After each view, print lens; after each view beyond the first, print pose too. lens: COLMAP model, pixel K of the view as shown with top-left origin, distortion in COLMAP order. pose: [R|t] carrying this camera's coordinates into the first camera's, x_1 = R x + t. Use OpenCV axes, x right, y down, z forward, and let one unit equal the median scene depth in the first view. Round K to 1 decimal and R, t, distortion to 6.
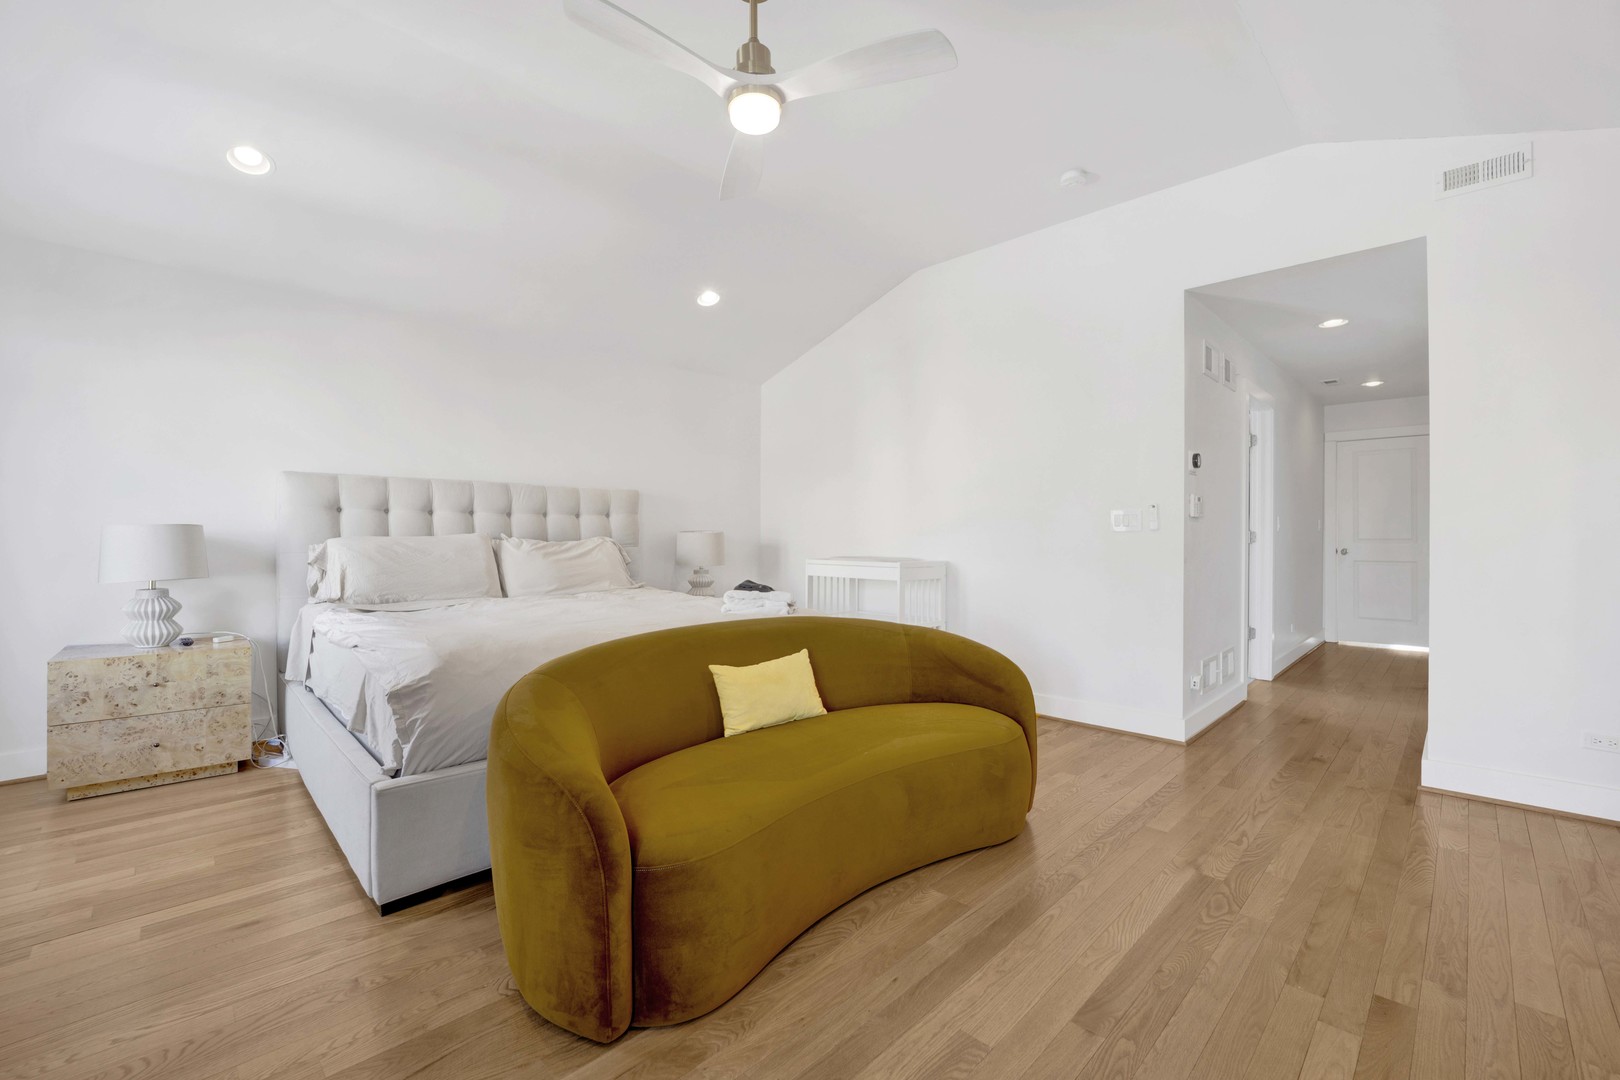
lens RADIAL K [[731.2, 0, 756.0], [0, 731.2, 539.6], [0, 0, 1]] dist [-0.016471, -0.000047]
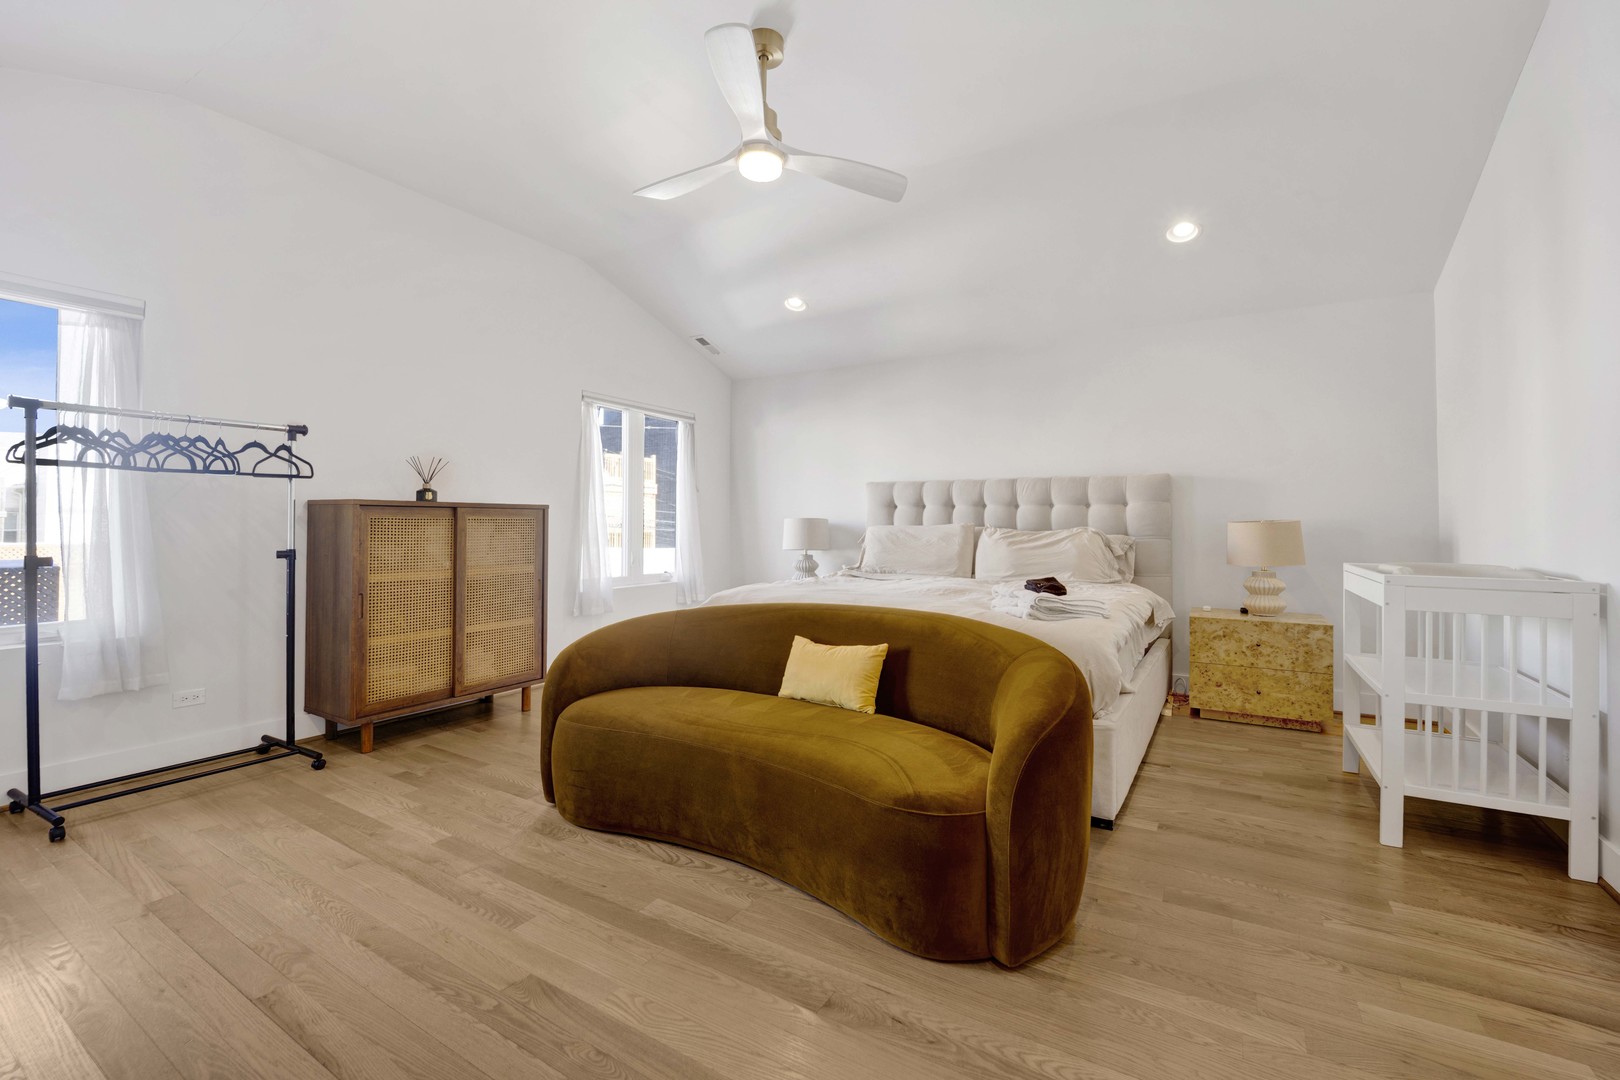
lens RADIAL K [[673.8, 0, 804.9], [0, 673.8, 545.1], [0, 0, 1]] dist [-0.012468, -0.007874]
pose [[0.232490, 0.028172, -0.972191, 0.647674], [-0.011509, 0.999590, 0.026213, 0.001298], [0.972531, 0.005094, 0.232719, 0.512338]]
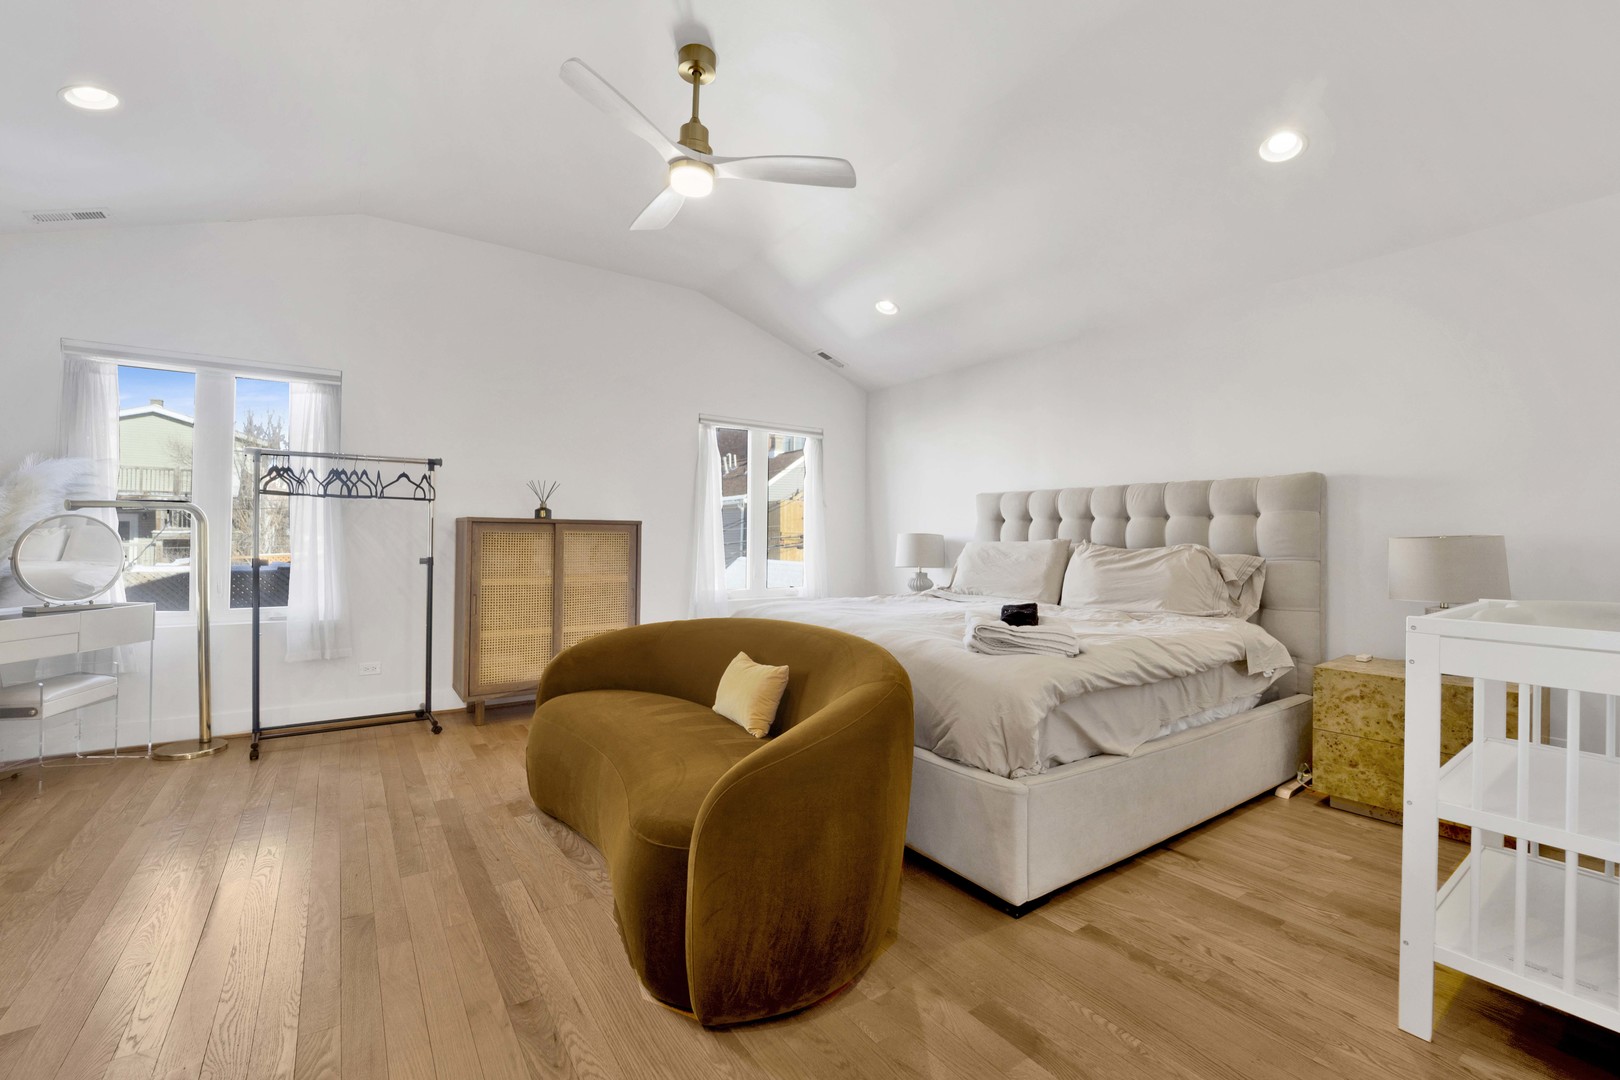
lens RADIAL K [[688.2, 0, 803.9], [0, 688.2, 560.3], [0, 0, 1]] dist [-0.022566, -0.000296]
pose [[-0.181987, 0.024650, -0.982992, 0.640684], [-0.017277, 0.999451, 0.028262, 0.000088], [0.983149, 0.022127, -0.181461, 0.858774]]
